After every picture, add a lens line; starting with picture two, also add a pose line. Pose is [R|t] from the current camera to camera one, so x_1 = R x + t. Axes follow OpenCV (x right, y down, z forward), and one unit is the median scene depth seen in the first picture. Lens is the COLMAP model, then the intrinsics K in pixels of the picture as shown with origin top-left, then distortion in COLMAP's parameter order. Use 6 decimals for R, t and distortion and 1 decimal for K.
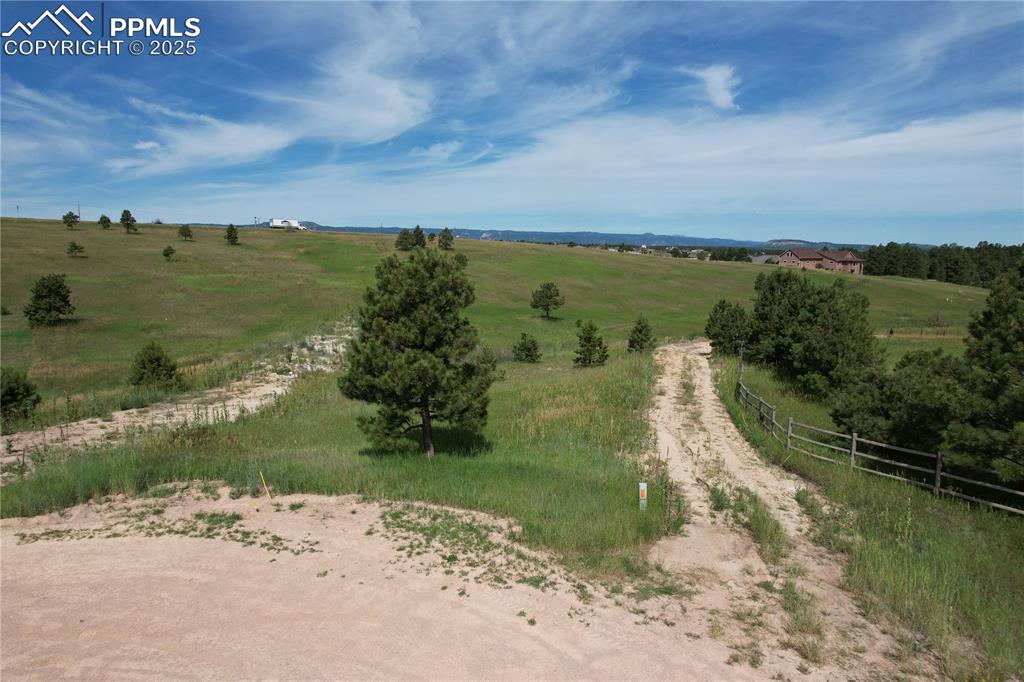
lens RADIAL K [[649.2, 0, 506.0], [0, 649.2, 349.7], [0, 0, 1]] dist [-0.062681, 0.042968]
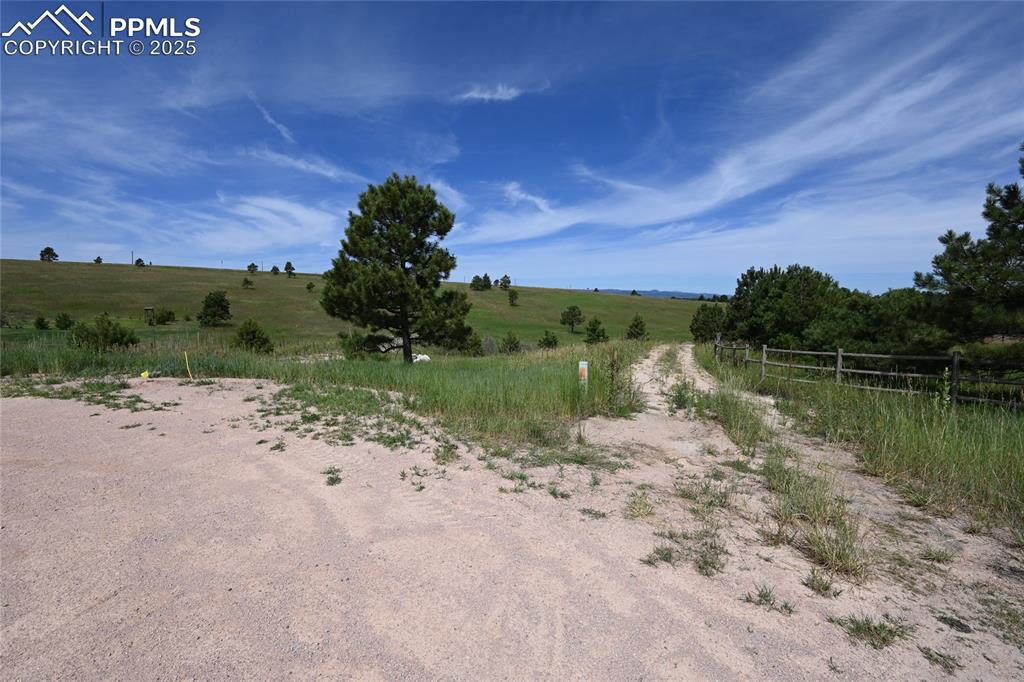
lens RADIAL K [[442.4, 0, 512.8], [0, 442.4, 349.6], [0, 0, 1]] dist [-0.000870, 0.001213]
pose [[0.995402, 0.011457, -0.095101, 0.253057], [-0.016078, 0.998719, -0.047967, 0.319969], [0.094430, 0.049276, 0.994311, 0.597825]]
